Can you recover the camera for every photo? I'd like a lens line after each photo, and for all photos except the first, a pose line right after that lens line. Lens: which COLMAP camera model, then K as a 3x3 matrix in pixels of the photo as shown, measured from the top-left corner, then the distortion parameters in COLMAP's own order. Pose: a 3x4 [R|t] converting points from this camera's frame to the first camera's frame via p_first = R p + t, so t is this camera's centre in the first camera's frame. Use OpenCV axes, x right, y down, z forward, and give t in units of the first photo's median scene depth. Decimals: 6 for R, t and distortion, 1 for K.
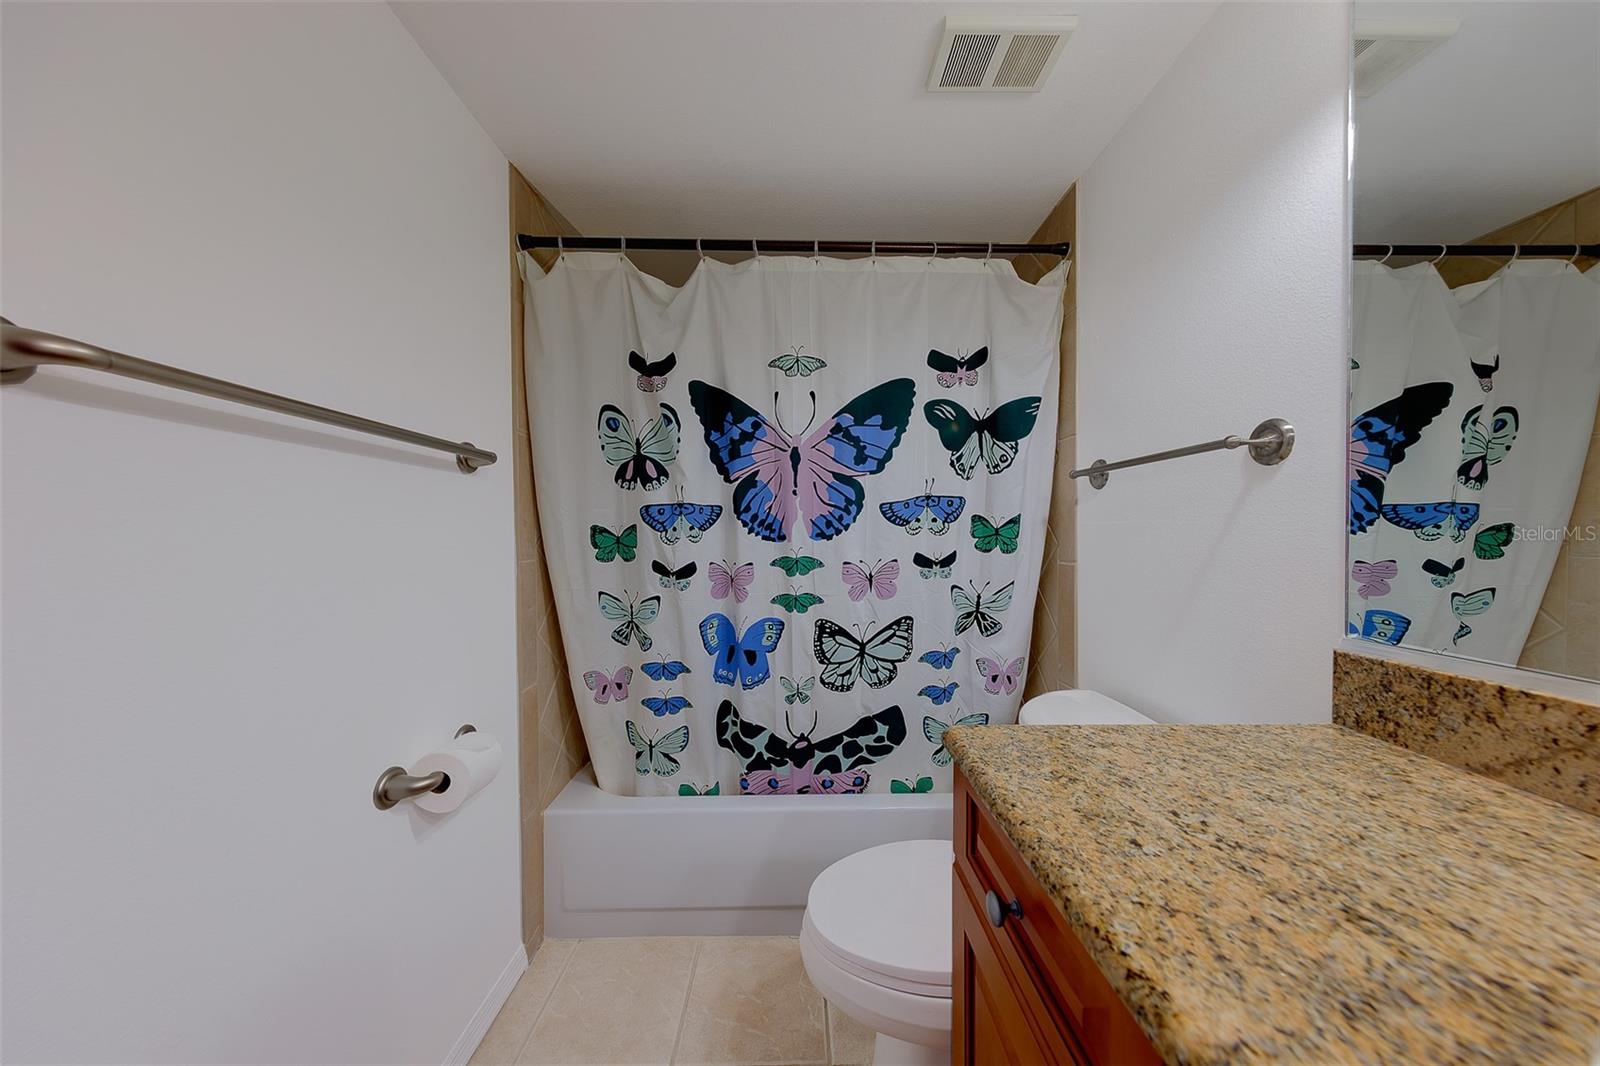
lens RADIAL K [[500.2, 0, 806.0], [0, 500.2, 542.2], [0, 0, 1]] dist [0.000671, -0.000193]
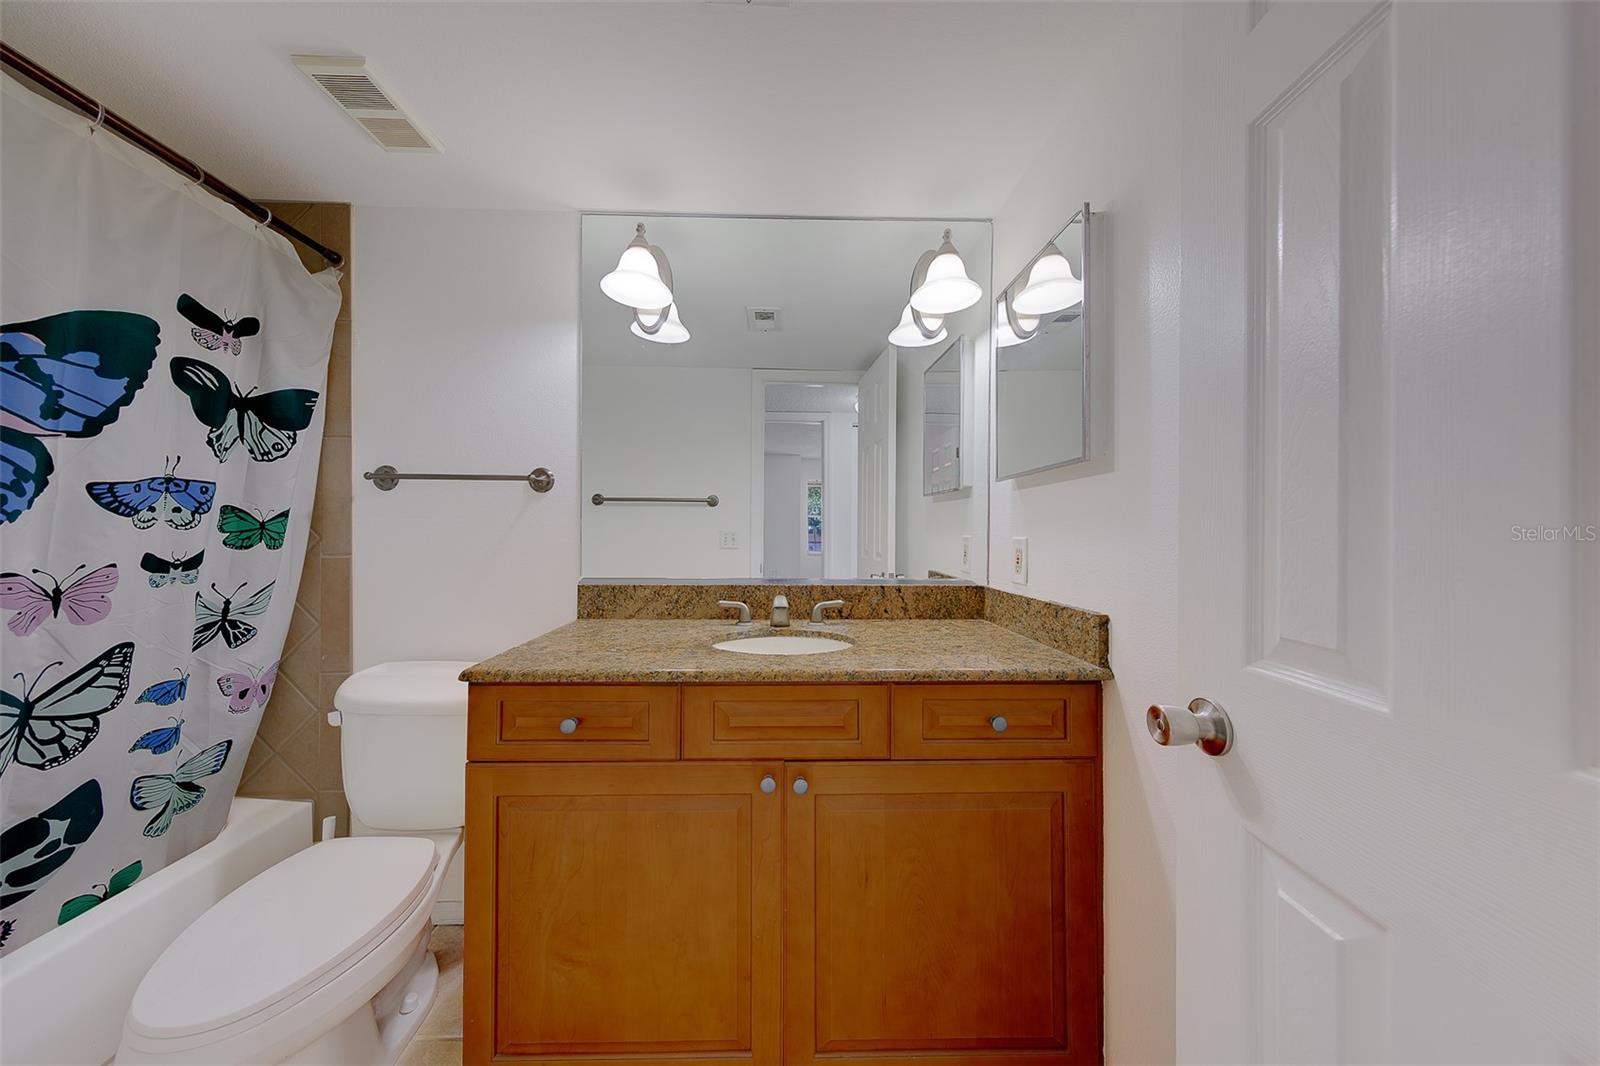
lens RADIAL K [[510.1, 0, 780.5], [0, 510.1, 530.5], [0, 0, 1]] dist [-0.000461, -0.000134]
pose [[0.009485, 0.000372, 0.999955, -0.519921], [0.008574, 0.999963, -0.000453, -0.003901], [-0.999918, 0.008578, 0.009482, 0.056903]]
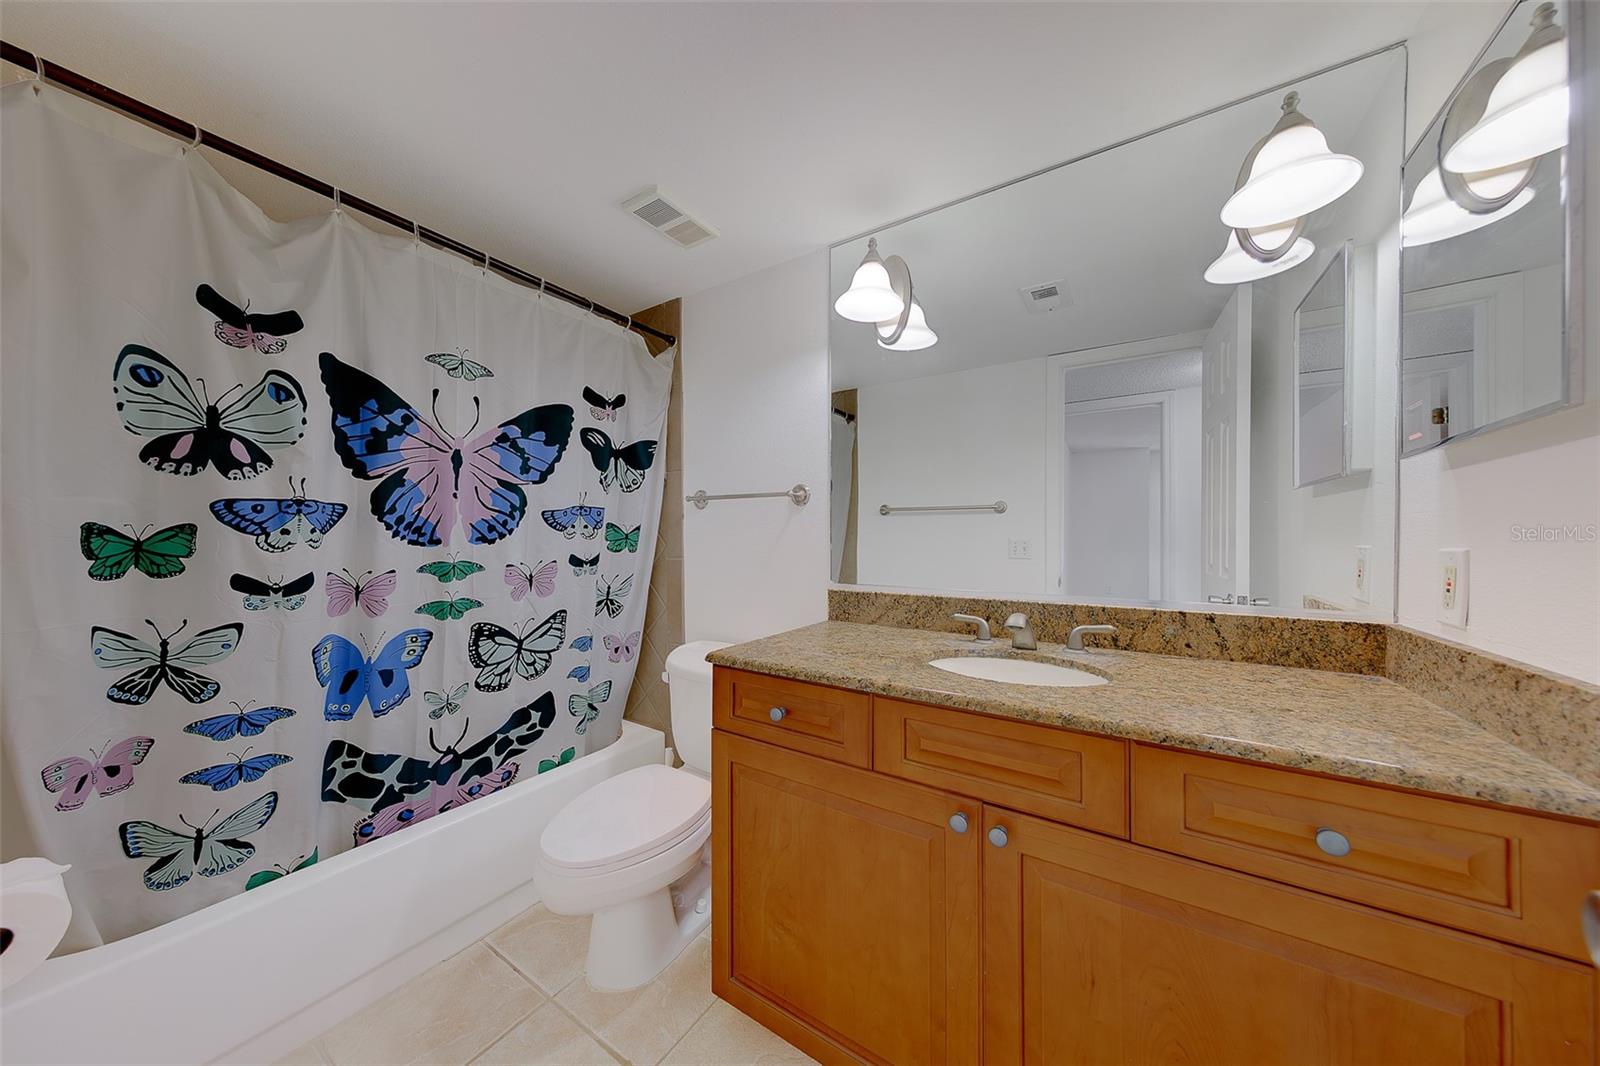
lens RADIAL K [[500.2, 0, 806.0], [0, 500.2, 542.2], [0, 0, 1]] dist [0.000671, -0.000193]
pose [[0.566716, -0.005512, 0.823895, -0.428913], [0.009653, 0.999953, 0.000050, -0.001737], [-0.823857, 0.007925, 0.566743, -0.114558]]
